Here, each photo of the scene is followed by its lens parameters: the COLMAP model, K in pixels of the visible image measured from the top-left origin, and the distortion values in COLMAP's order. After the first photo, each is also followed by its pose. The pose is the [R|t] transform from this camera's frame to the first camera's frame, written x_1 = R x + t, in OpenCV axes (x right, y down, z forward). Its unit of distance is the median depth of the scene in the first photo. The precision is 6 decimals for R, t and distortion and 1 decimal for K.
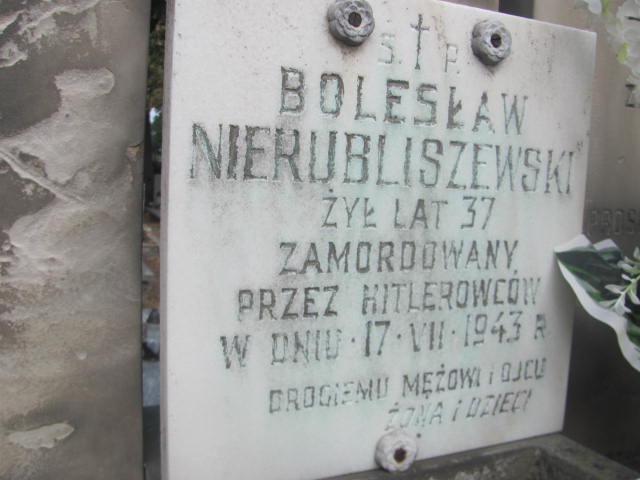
lens RADIAL K [[666.1, 0, 320.0], [0, 666.1, 240.0], [0, 0, 1]] dist [-0.218405, 0.278729]
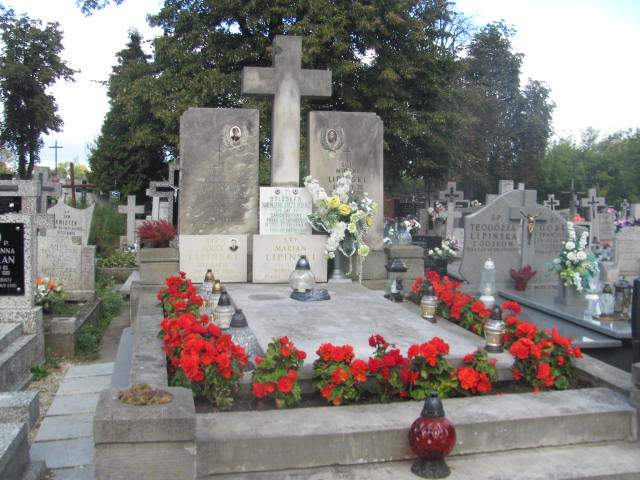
lens RADIAL K [[666.1, 0, 320.0], [0, 666.1, 240.0], [0, 0, 1]] dist [-0.218405, 0.278729]
pose [[0.971876, -0.011201, -0.235225, 2.880406], [0.000652, 0.998992, -0.044875, 0.812499], [0.235490, 0.043459, 0.970905, -8.179510]]
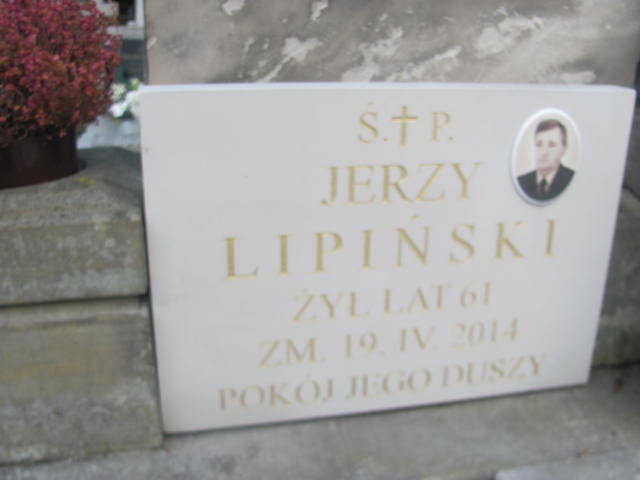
lens RADIAL K [[666.1, 0, 320.0], [0, 666.1, 240.0], [0, 0, 1]] dist [-0.218405, 0.278729]
pose [[0.970686, 0.064594, -0.231509, -0.638256], [-0.009753, 0.973002, 0.230590, 0.324710], [0.240153, -0.221572, 0.945110, -0.701754]]
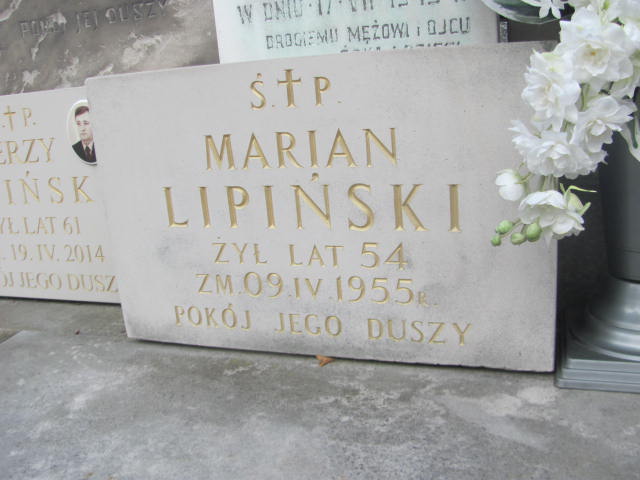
lens RADIAL K [[666.1, 0, 320.0], [0, 666.1, 240.0], [0, 0, 1]] dist [-0.218405, 0.278729]
pose [[0.689549, 0.099327, -0.717396, 1.354174], [0.042856, 0.983219, 0.177324, 0.459147], [0.722970, -0.153019, 0.673721, -0.202272]]
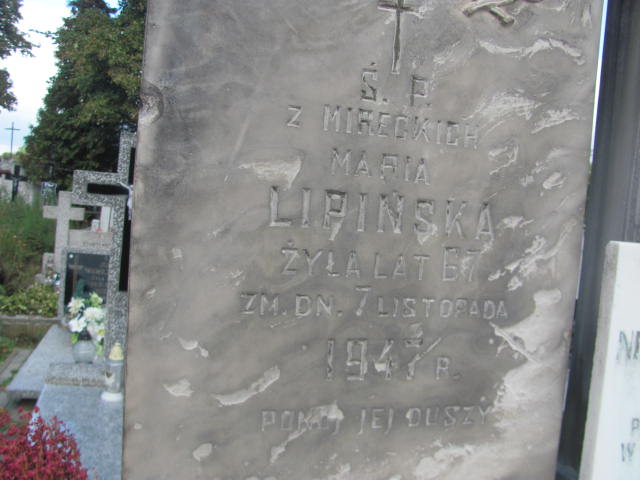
lens RADIAL K [[666.1, 0, 320.0], [0, 666.1, 240.0], [0, 0, 1]] dist [-0.218405, 0.278729]
pose [[0.983047, 0.046607, -0.177329, -0.634459], [-0.056528, 0.997082, -0.051312, -0.257639], [0.174420, 0.060466, 0.982813, -0.848078]]
